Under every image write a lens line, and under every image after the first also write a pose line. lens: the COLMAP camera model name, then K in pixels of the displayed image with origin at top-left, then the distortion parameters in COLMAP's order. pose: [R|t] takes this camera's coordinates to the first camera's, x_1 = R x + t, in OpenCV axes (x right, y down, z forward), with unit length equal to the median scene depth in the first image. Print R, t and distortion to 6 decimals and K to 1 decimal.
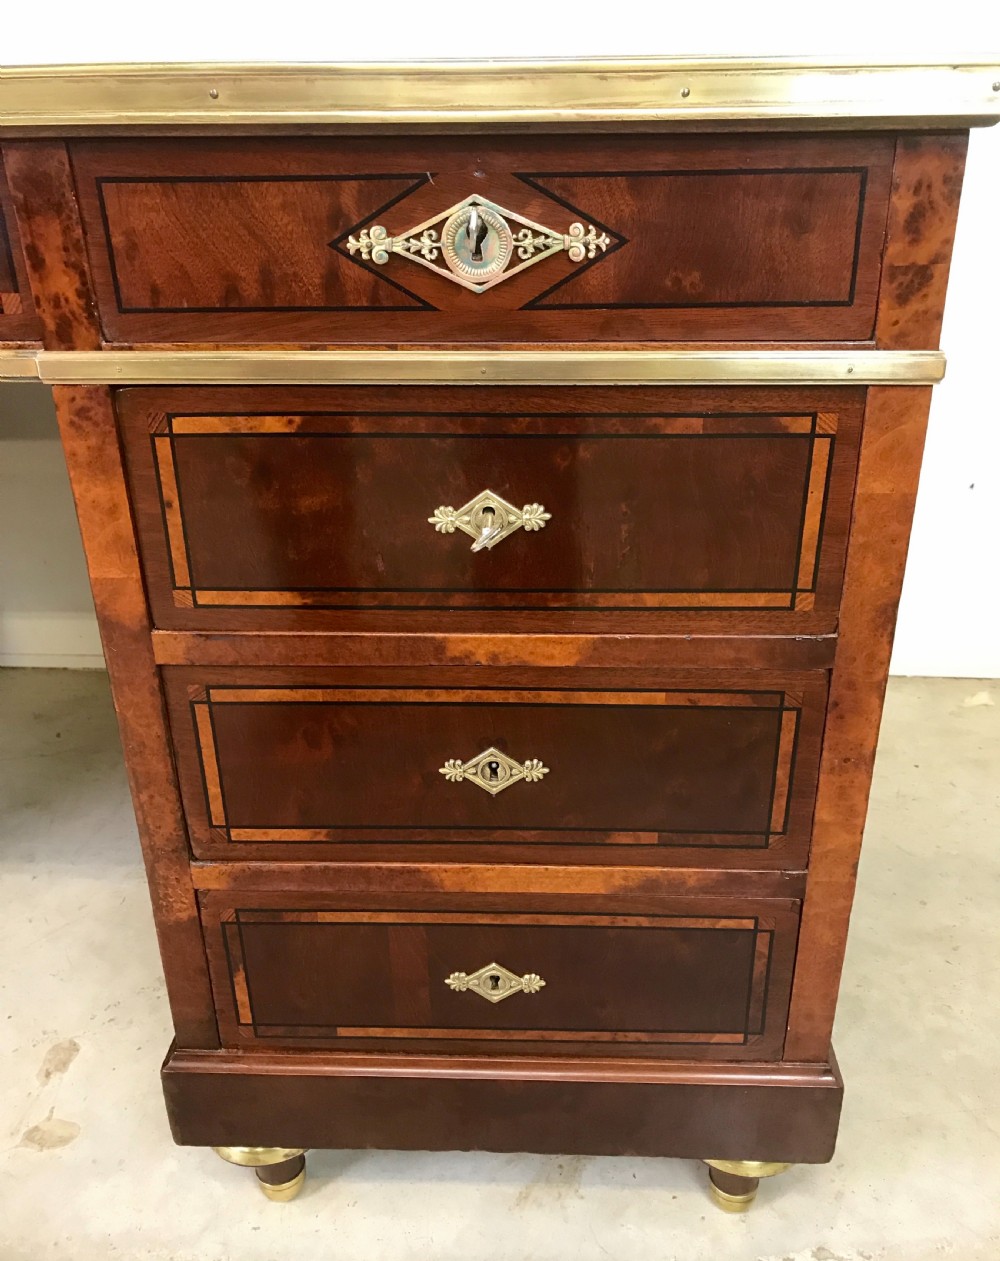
lens RADIAL K [[1062.0, 0, 517.7], [0, 1062.0, 675.5], [0, 0, 1]] dist [0.059648, -0.099926]
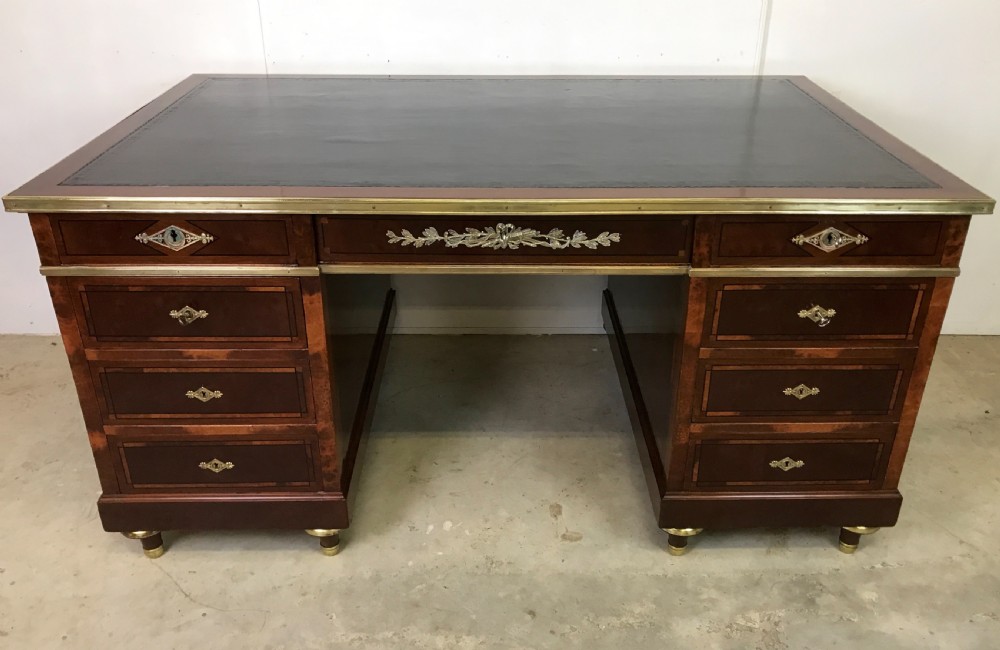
lens RADIAL K [[833.7, 0, 500.0], [0, 833.7, 325.0], [0, 0, 1]] dist [-0.004677, -0.001634]
pose [[0.998690, -0.013805, 0.049269, -0.941366], [0.012203, 0.999392, 0.032664, -0.176220], [-0.049690, -0.032020, 0.998251, -1.243479]]
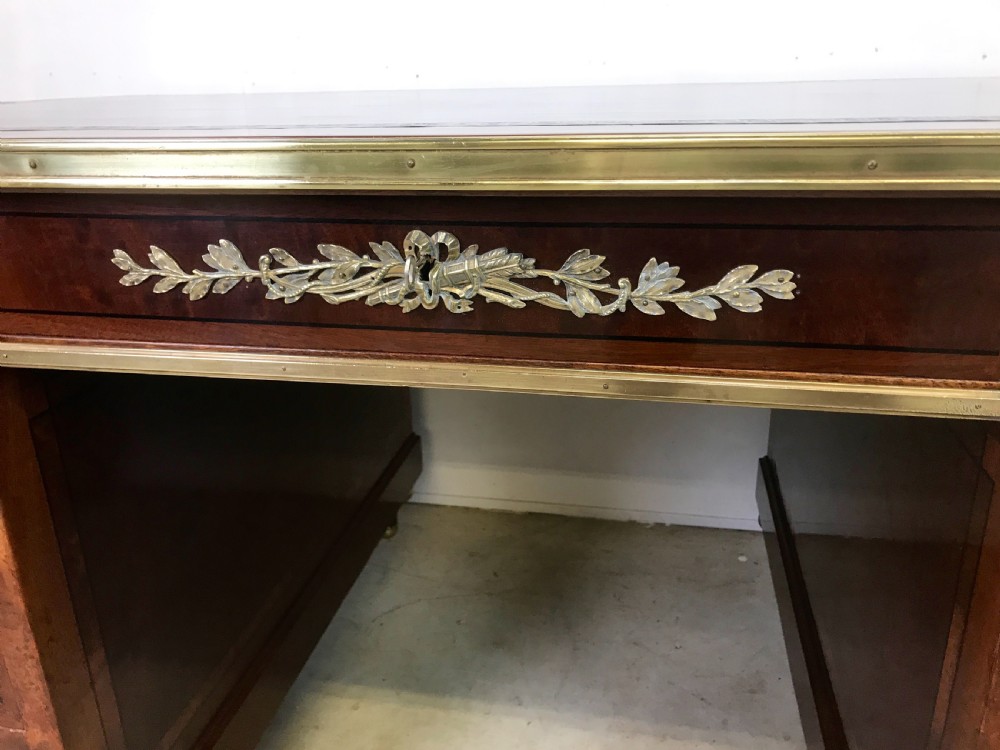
lens RADIAL K [[813.4, 0, 500.0], [0, 813.4, 375.0], [0, 0, 1]] dist [0.002721, -0.000897]
pose [[0.987929, 0.037833, -0.150219, -0.666907], [-0.052273, 0.994258, -0.093375, -0.184806], [0.145824, 0.100100, 0.984233, 0.170494]]
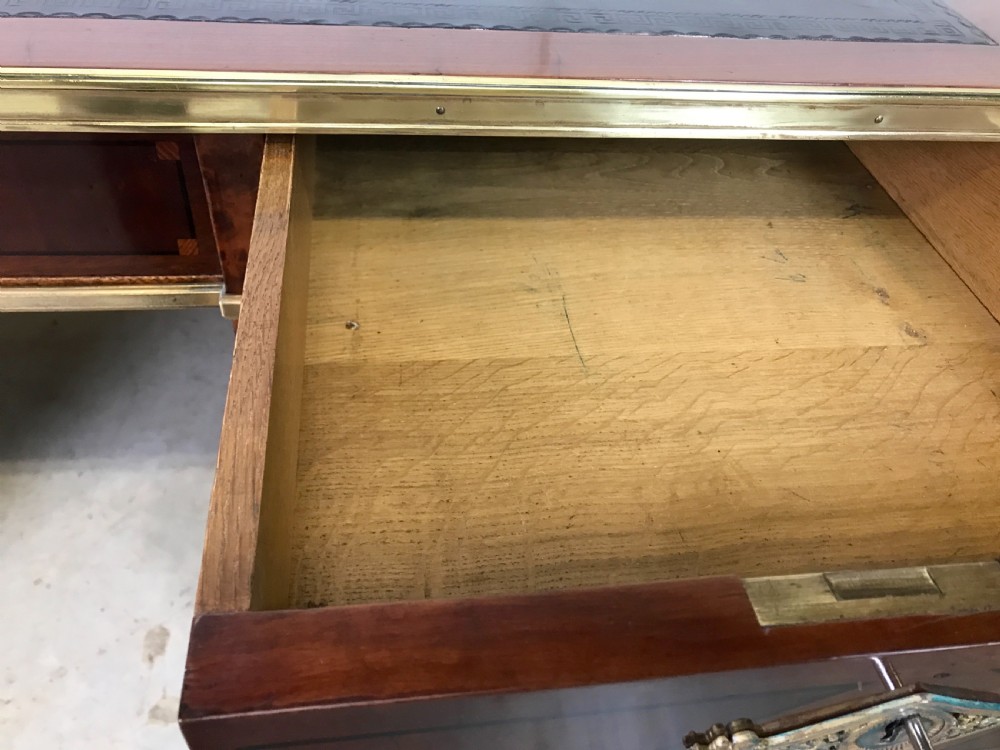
lens RADIAL K [[813.4, 0, 500.0], [0, 813.4, 375.0], [0, 0, 1]] dist [0.002721, -0.000897]
pose [[0.981770, -0.053190, 0.182478, -0.268043], [-0.007004, 0.949271, 0.314382, -0.386961], [-0.189943, -0.309929, 0.931593, 0.154896]]
